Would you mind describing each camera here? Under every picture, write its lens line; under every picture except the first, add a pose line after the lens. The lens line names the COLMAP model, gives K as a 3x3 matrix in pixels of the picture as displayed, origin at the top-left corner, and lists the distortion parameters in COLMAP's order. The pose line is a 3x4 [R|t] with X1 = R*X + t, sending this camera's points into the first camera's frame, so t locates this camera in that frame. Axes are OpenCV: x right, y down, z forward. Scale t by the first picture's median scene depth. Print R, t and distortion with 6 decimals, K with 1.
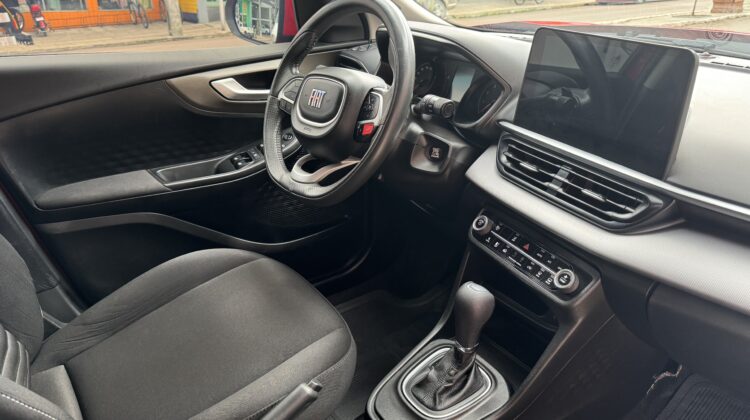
lens RADIAL K [[545.6, 0, 381.2], [0, 545.6, 208.1], [0, 0, 1]] dist [0.026378, -0.064080]
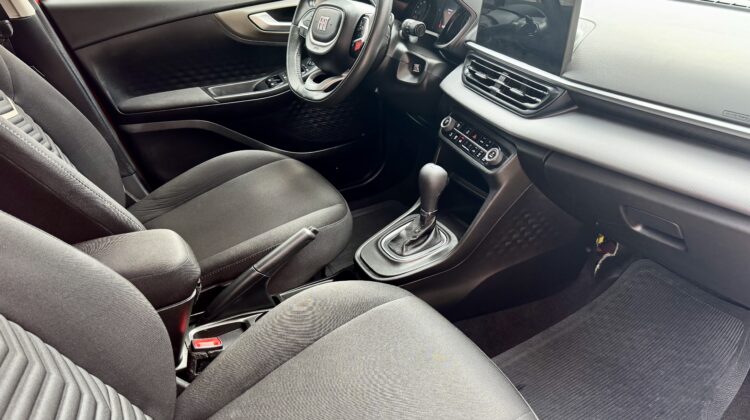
lens RADIAL K [[545.6, 0, 381.7], [0, 545.6, 212.0], [0, 0, 1]] dist [0.026378, -0.064080]
pose [[0.994515, 0.029822, -0.100256, 0.156772], [-0.021338, 0.996182, 0.084651, 0.126779], [0.102397, -0.082048, 0.991354, -0.297708]]
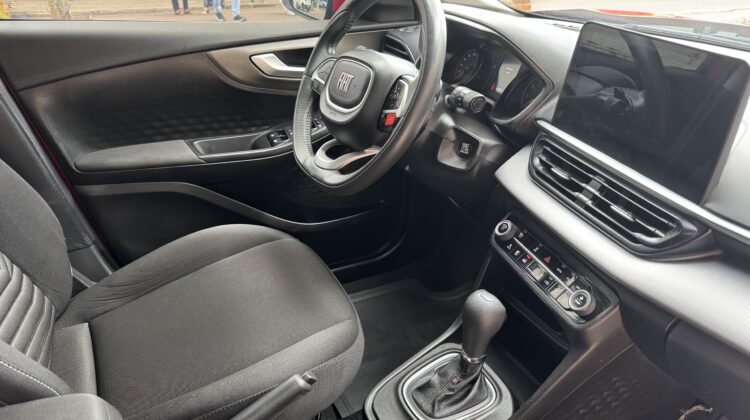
lens RADIAL K [[545.6, 0, 380.0], [0, 545.6, 211.7], [0, 0, 1]] dist [0.026378, -0.064080]
pose [[0.988696, 0.093938, -0.116860, 0.074848], [-0.088231, 0.994684, 0.053096, -0.029473], [0.121226, -0.042185, 0.991728, 0.041835]]
